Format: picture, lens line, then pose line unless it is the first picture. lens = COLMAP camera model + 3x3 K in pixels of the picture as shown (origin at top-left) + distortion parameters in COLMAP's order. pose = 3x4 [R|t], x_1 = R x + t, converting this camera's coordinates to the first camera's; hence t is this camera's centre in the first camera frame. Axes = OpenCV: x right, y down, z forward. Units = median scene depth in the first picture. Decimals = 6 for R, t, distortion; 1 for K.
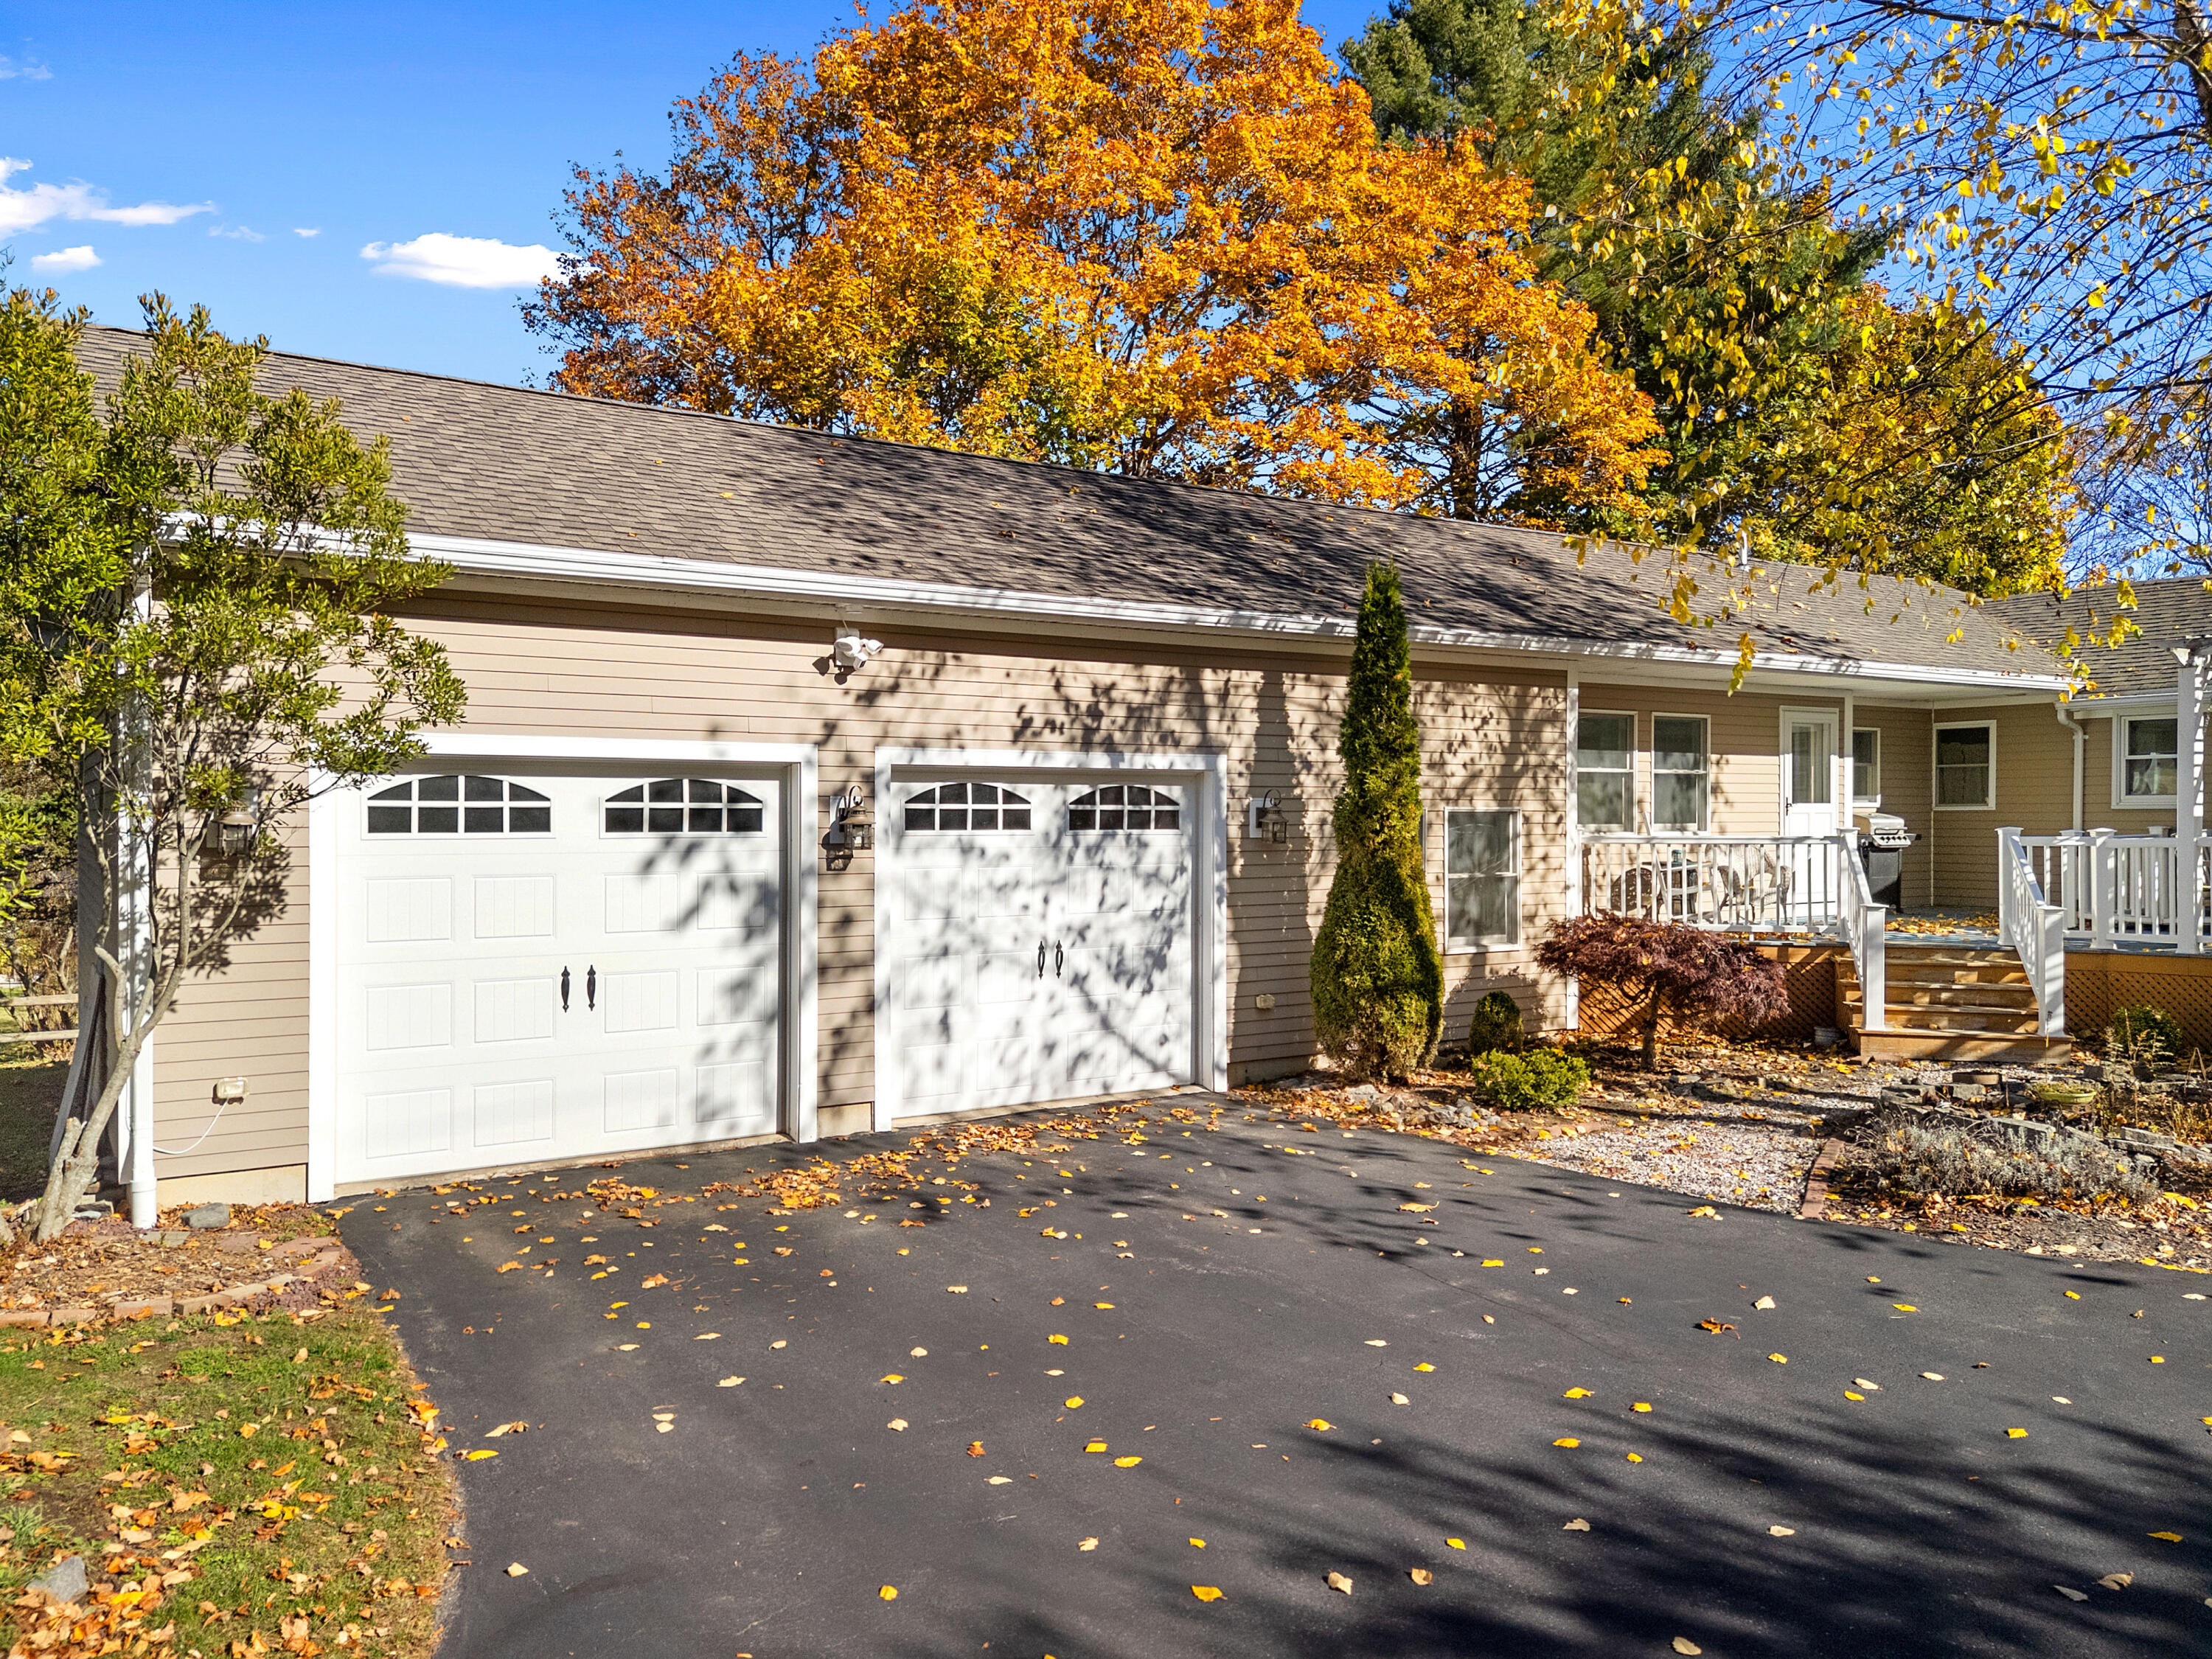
lens RADIAL K [[1700.0, 0, 1106.0], [0, 1700.0, 829.5], [0, 0, 1]] dist [0.039526, -0.002452]
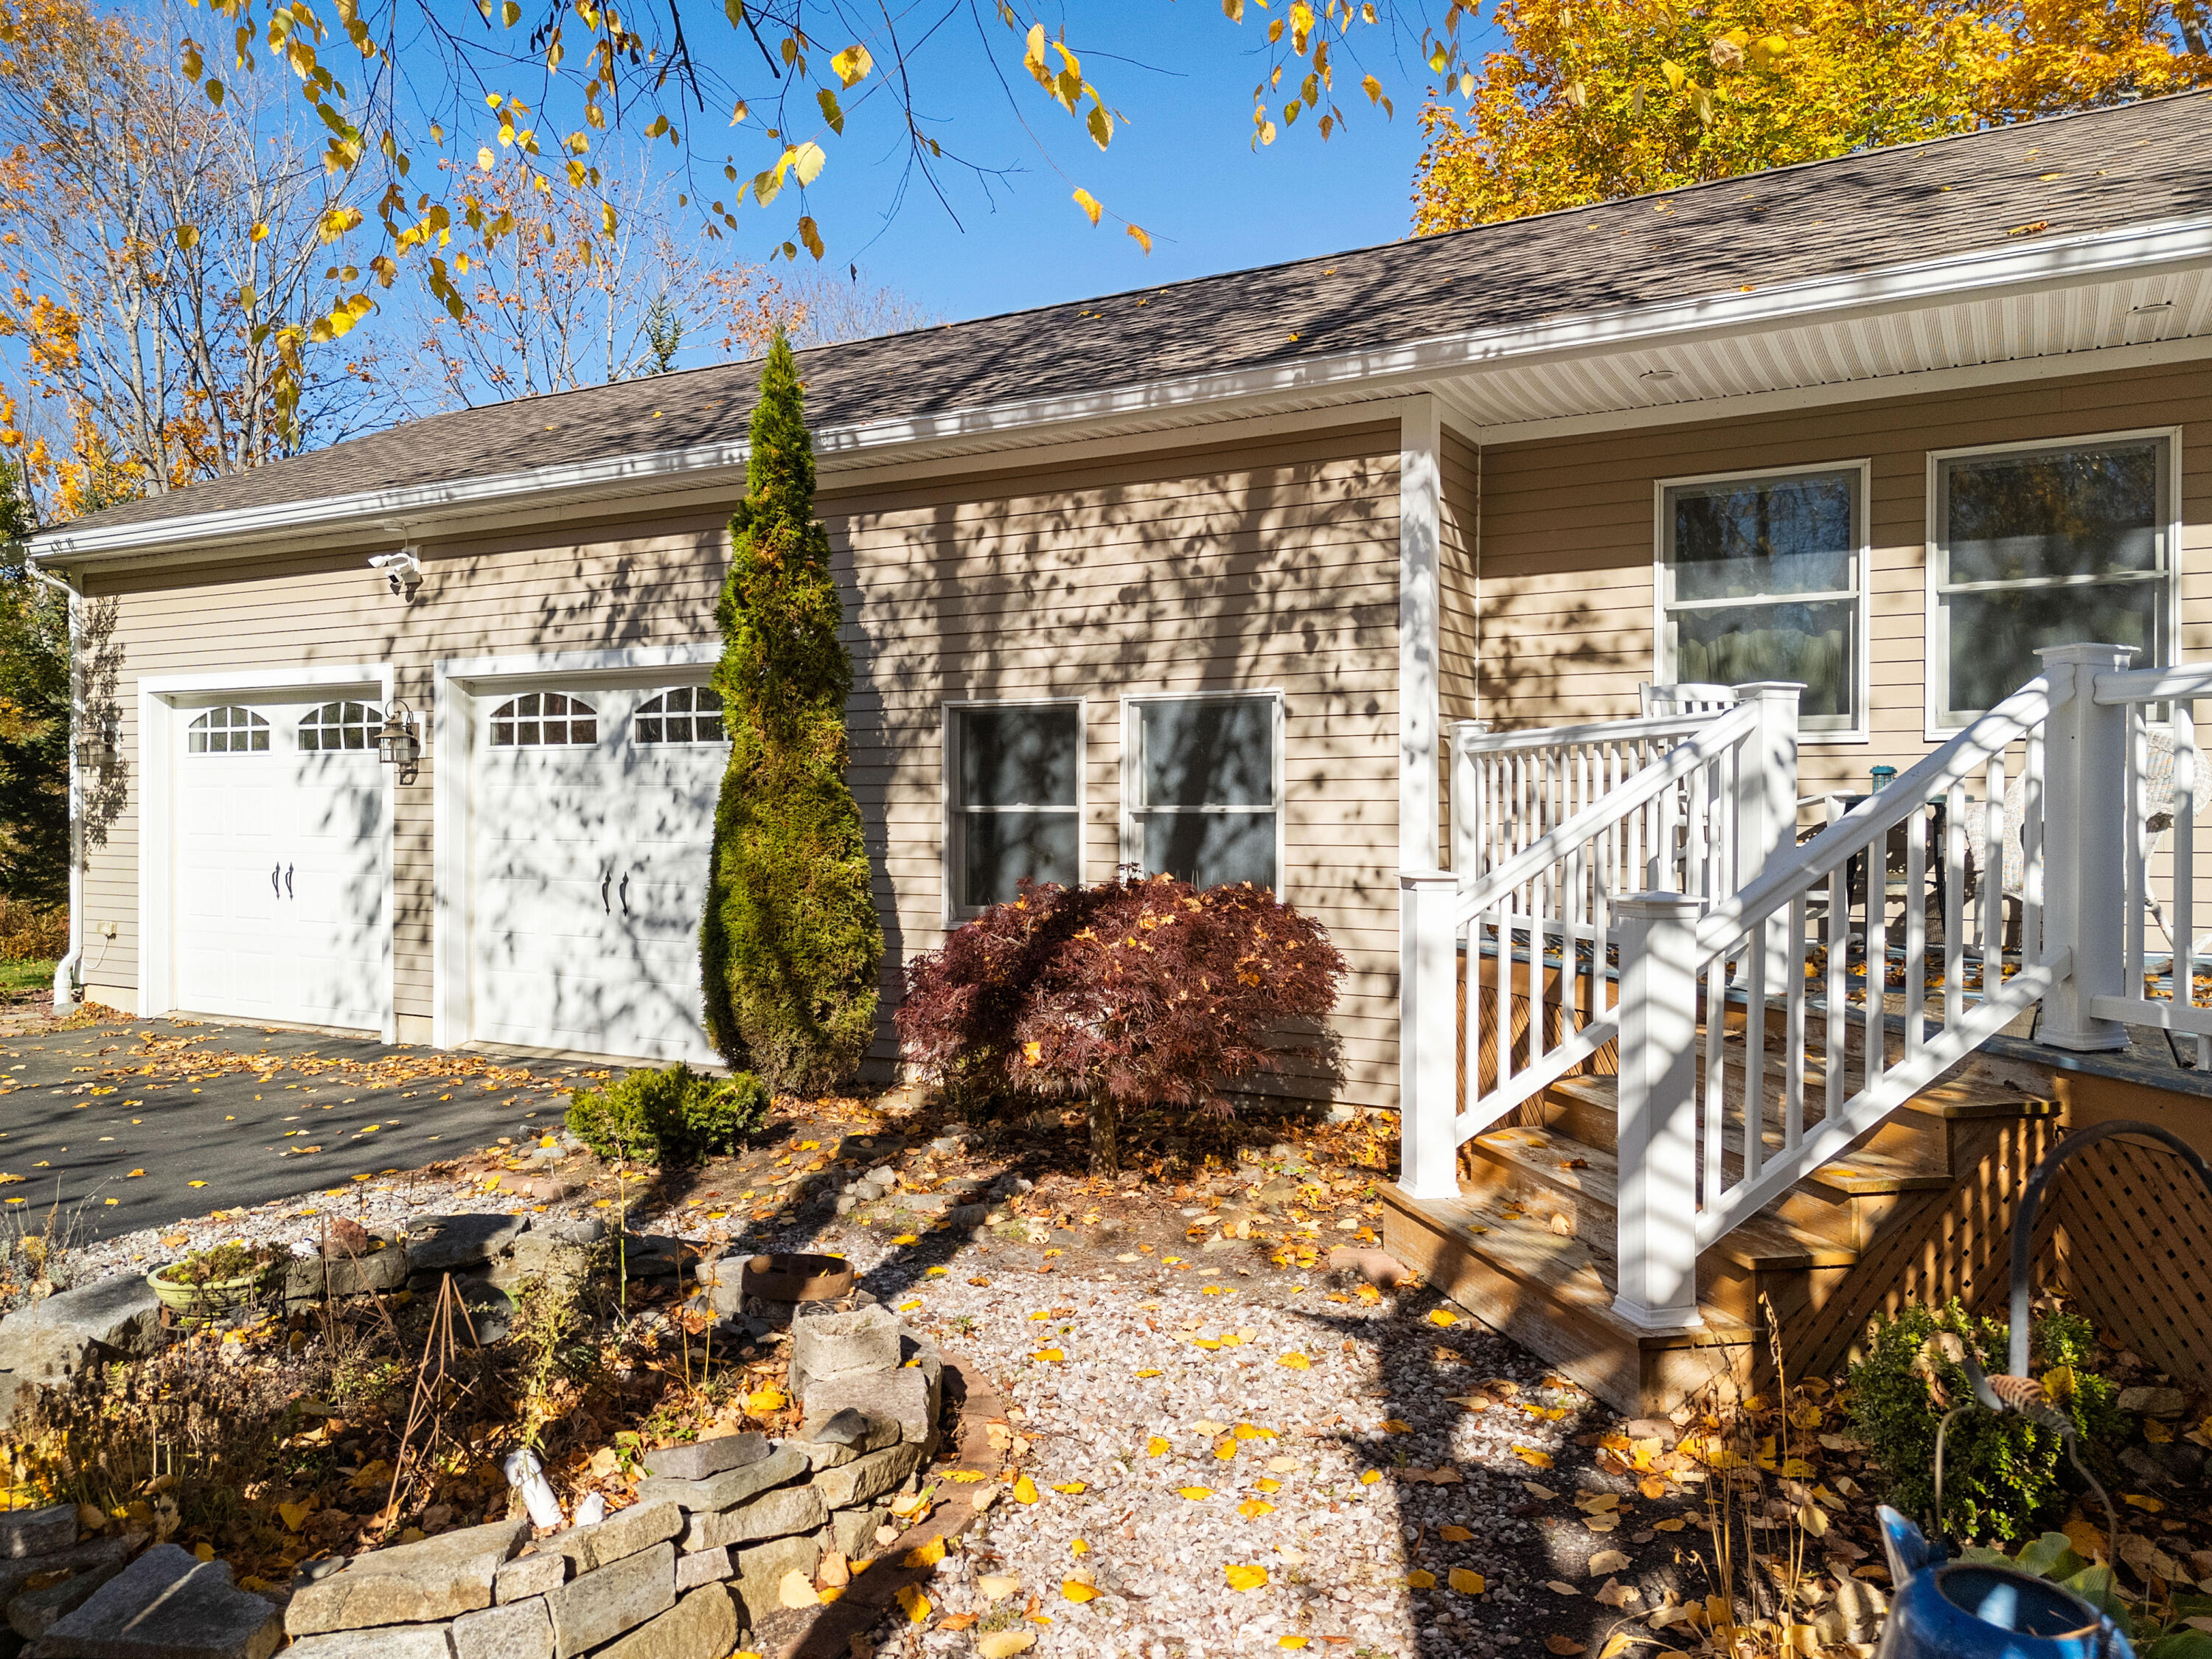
lens RADIAL K [[1750.3, 0, 1100.8], [0, 1750.3, 783.8], [0, 0, 1]] dist [0.099578, -0.100420]
pose [[0.384136, 0.025806, -0.922916, 0.939727], [0.023661, 0.999006, 0.037782, -0.007639], [0.922973, -0.036350, 0.383143, 0.931933]]
